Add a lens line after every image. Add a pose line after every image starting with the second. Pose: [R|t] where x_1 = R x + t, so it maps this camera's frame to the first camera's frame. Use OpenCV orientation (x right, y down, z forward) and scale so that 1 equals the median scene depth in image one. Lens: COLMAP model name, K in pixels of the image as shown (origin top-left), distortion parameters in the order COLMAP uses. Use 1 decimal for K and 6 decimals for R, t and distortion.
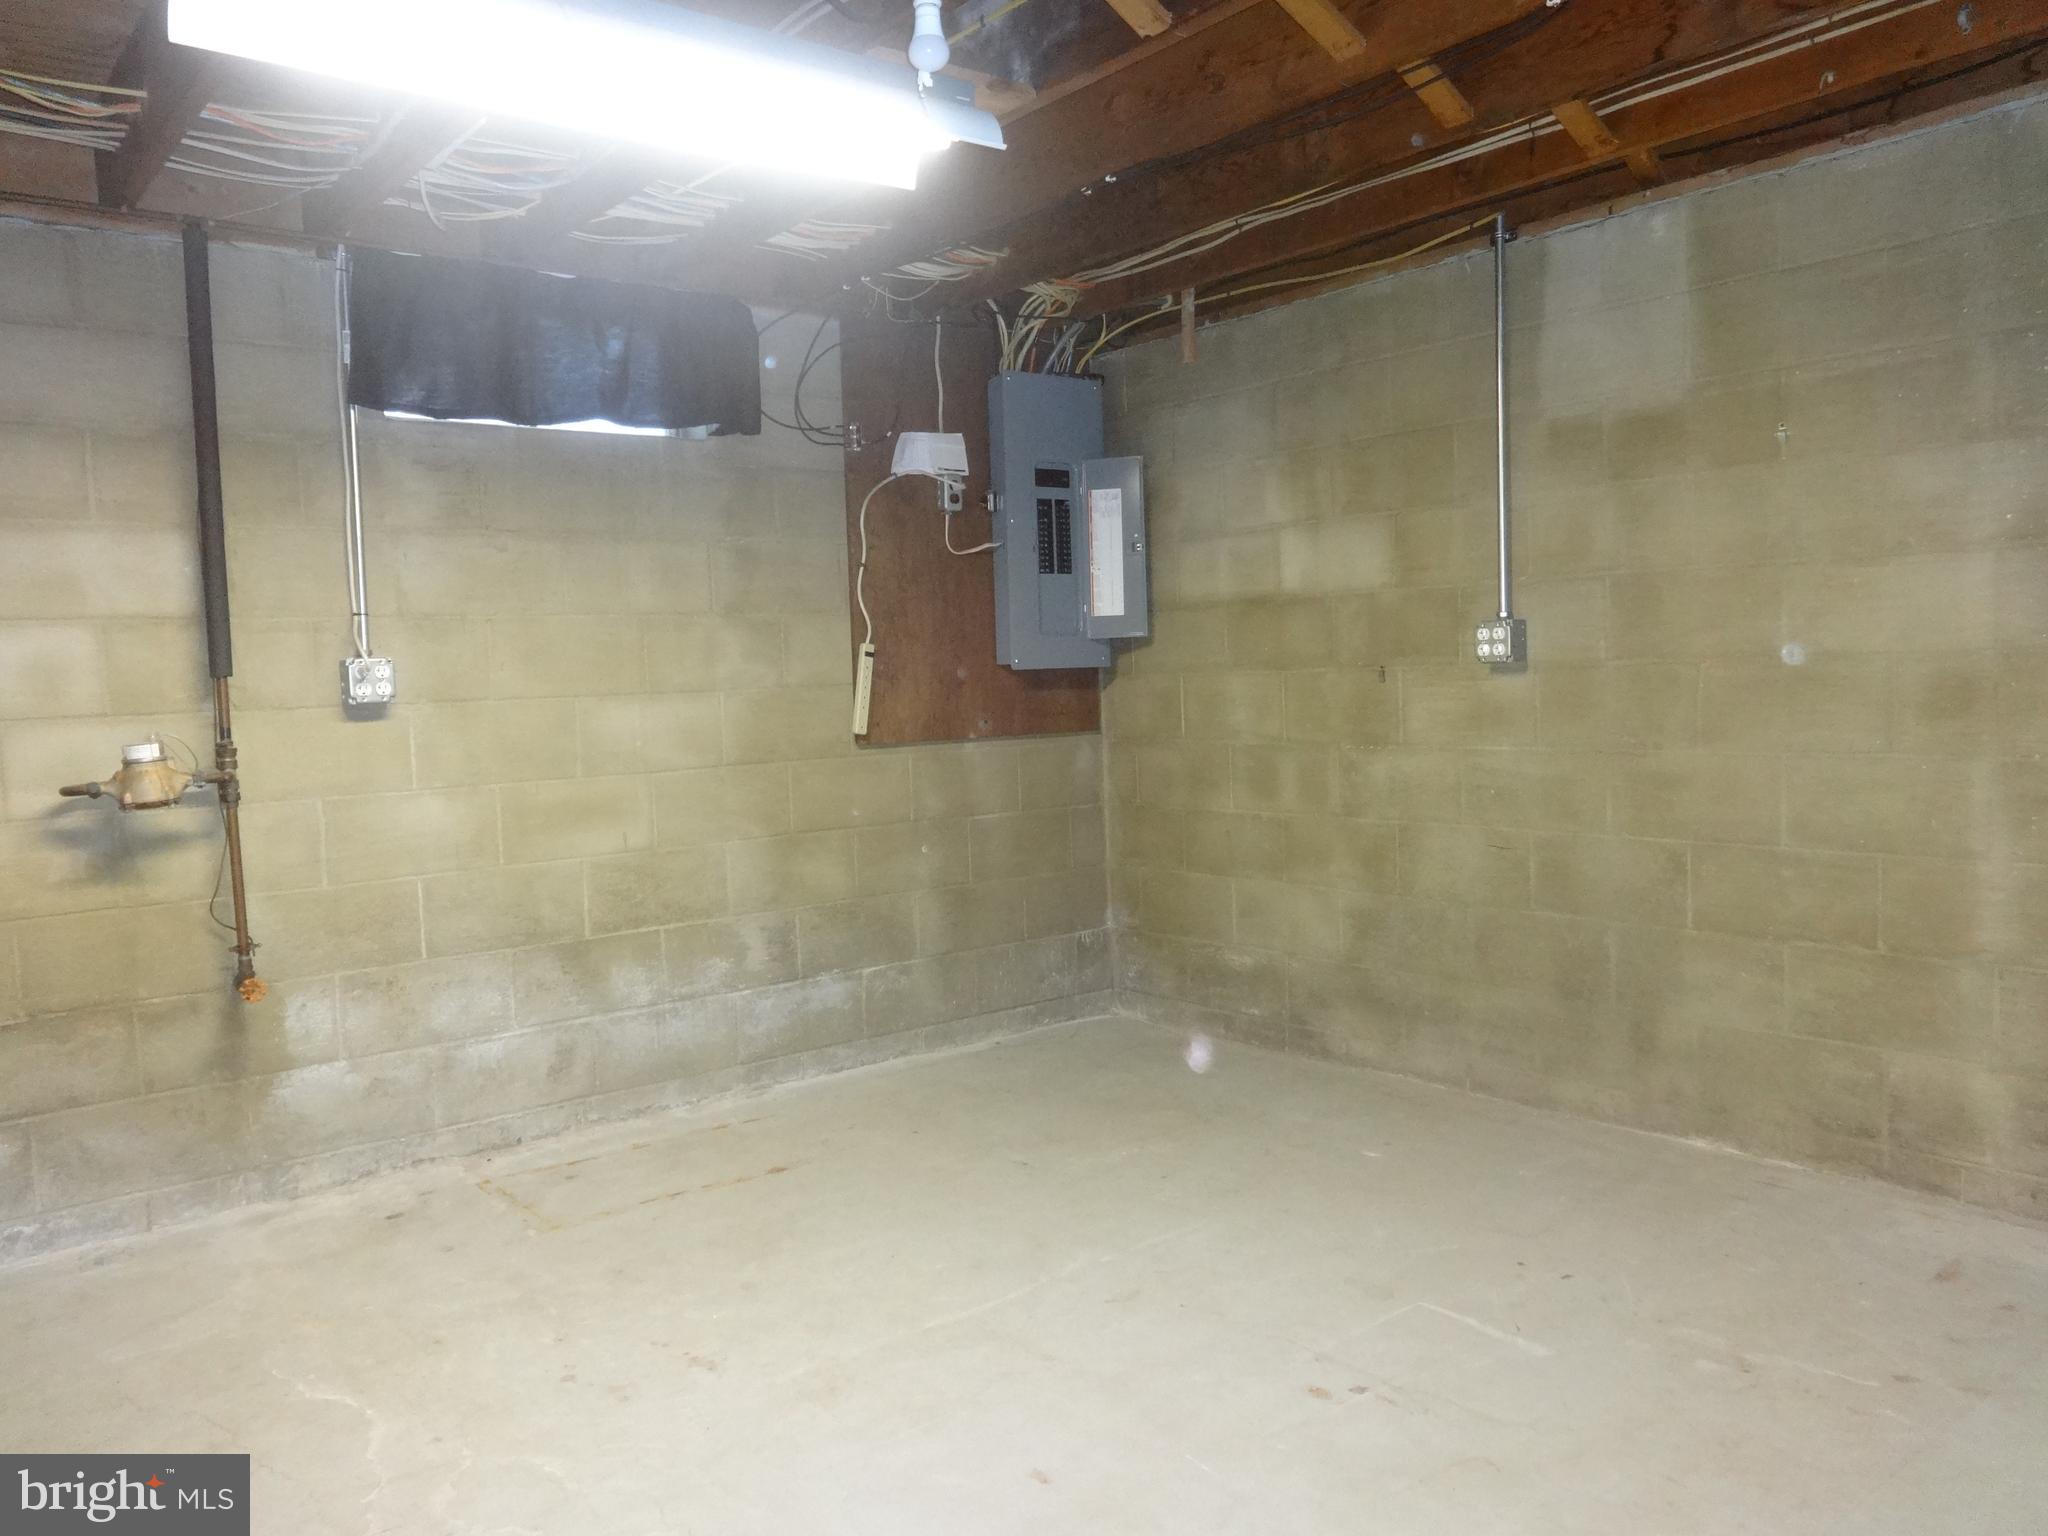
lens RADIAL K [[1573.8, 0, 1024.0], [0, 1573.8, 768.0], [0, 0, 1]] dist [0.020251, 0.004005]
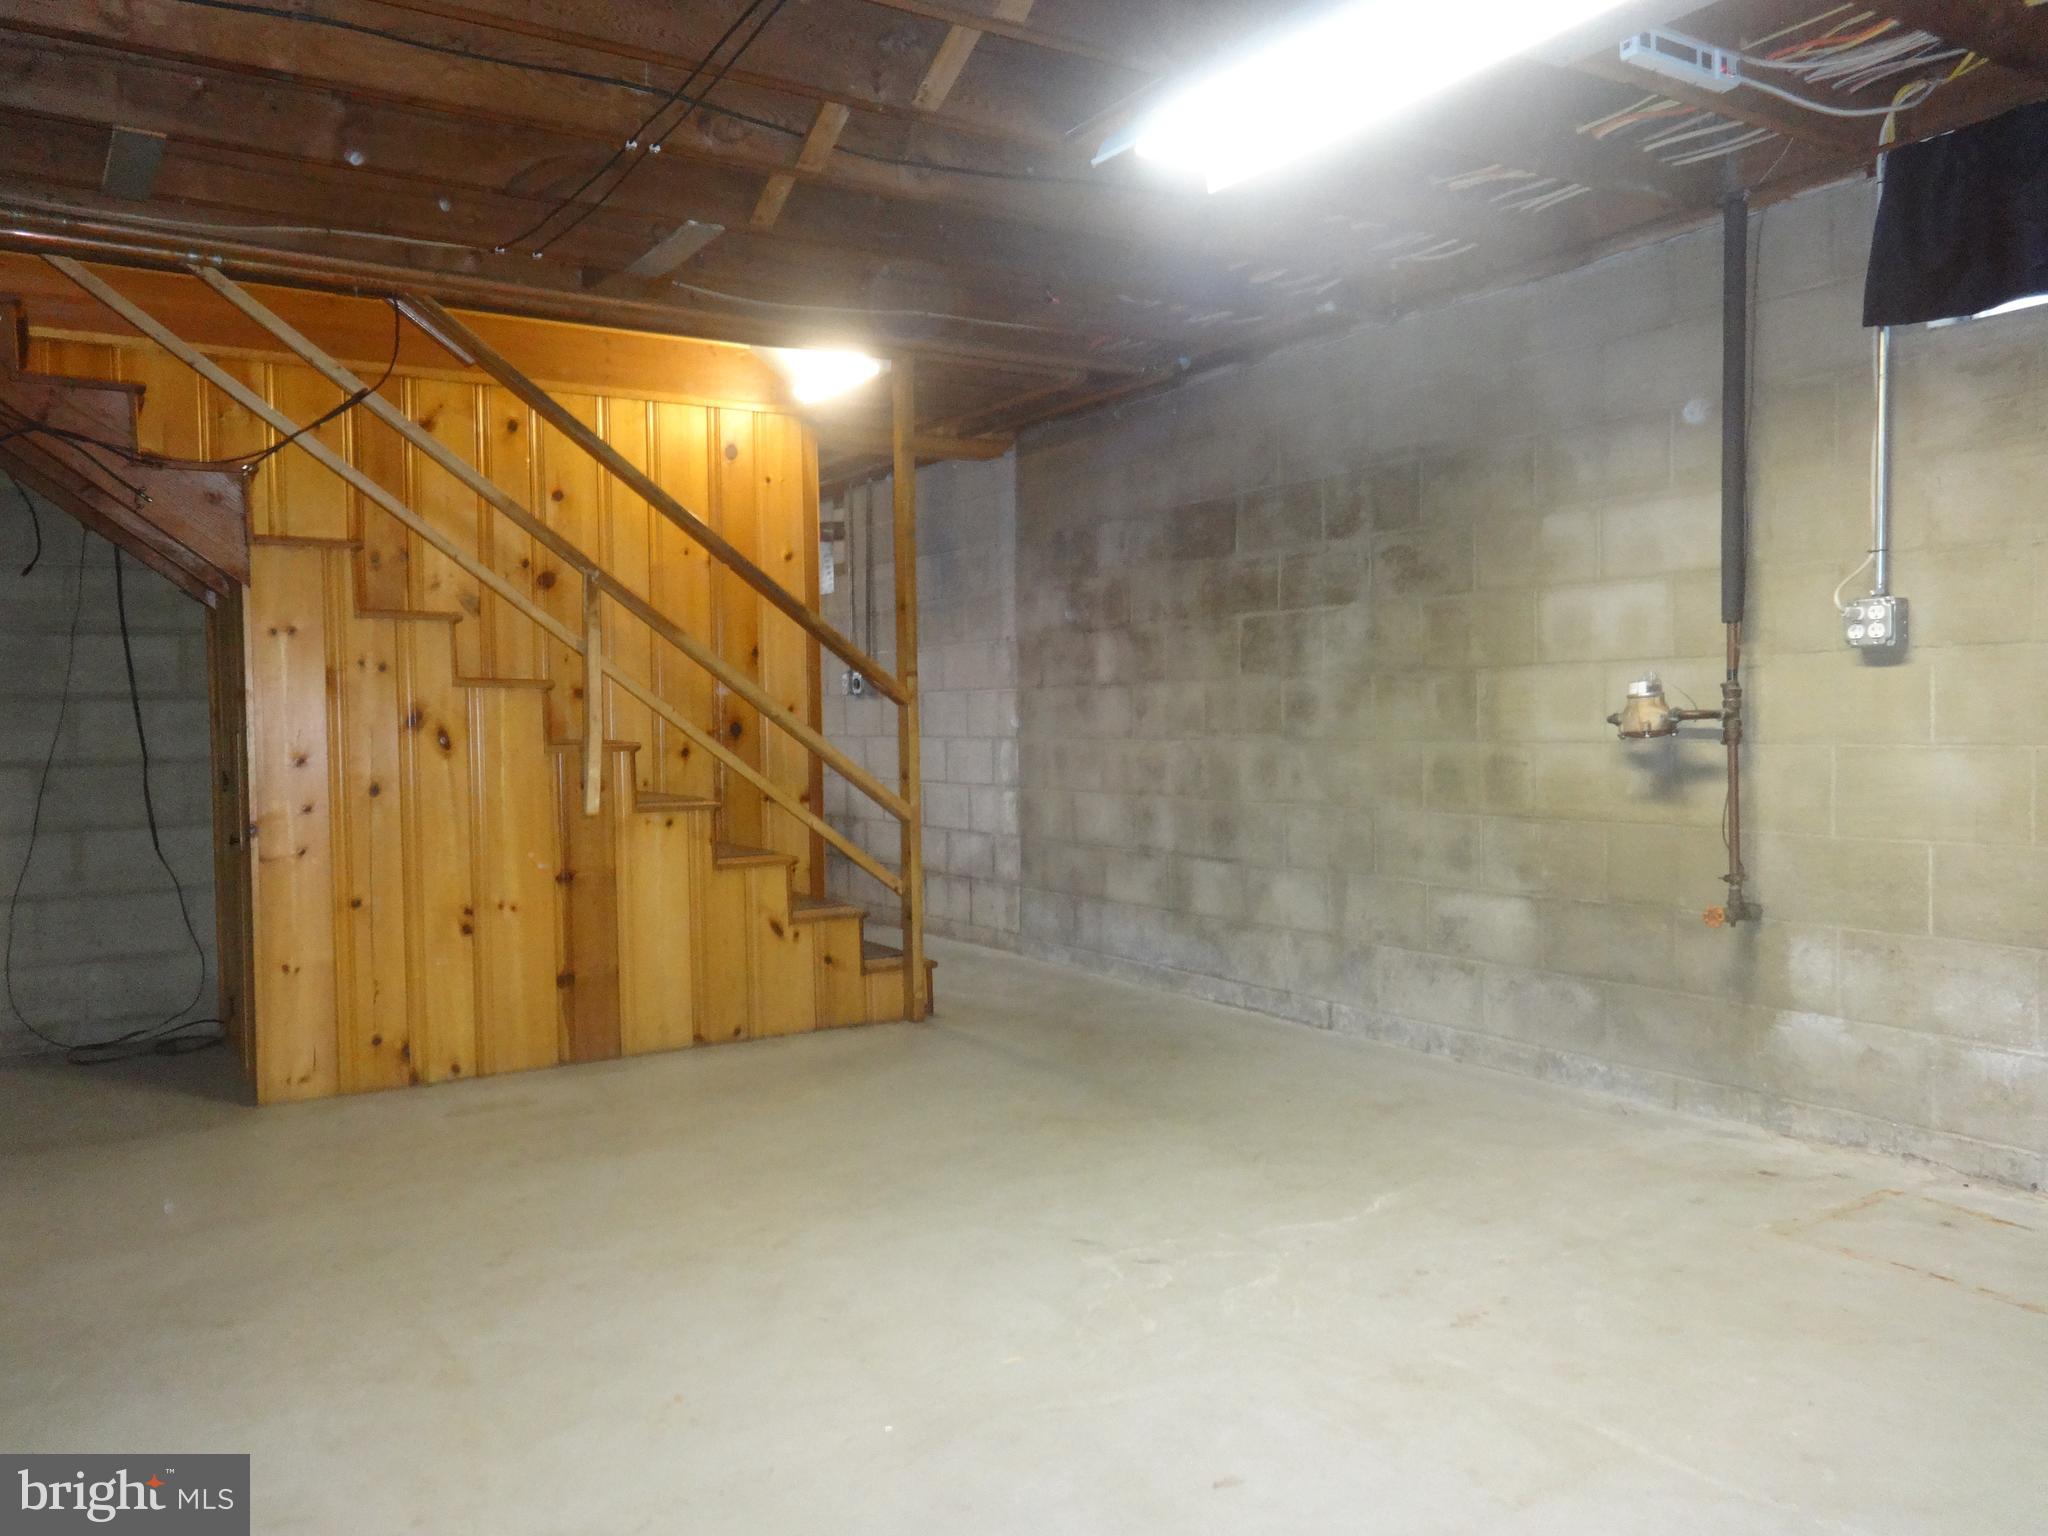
lens RADIAL K [[1573.8, 0, 1024.0], [0, 1573.8, 768.0], [0, 0, 1]] dist [0.020251, 0.004005]
pose [[-0.117796, 0.074288, -0.990255, 0.580698], [-0.042719, 0.995896, 0.079792, -0.022775], [0.992119, 0.051702, -0.114139, 0.617737]]
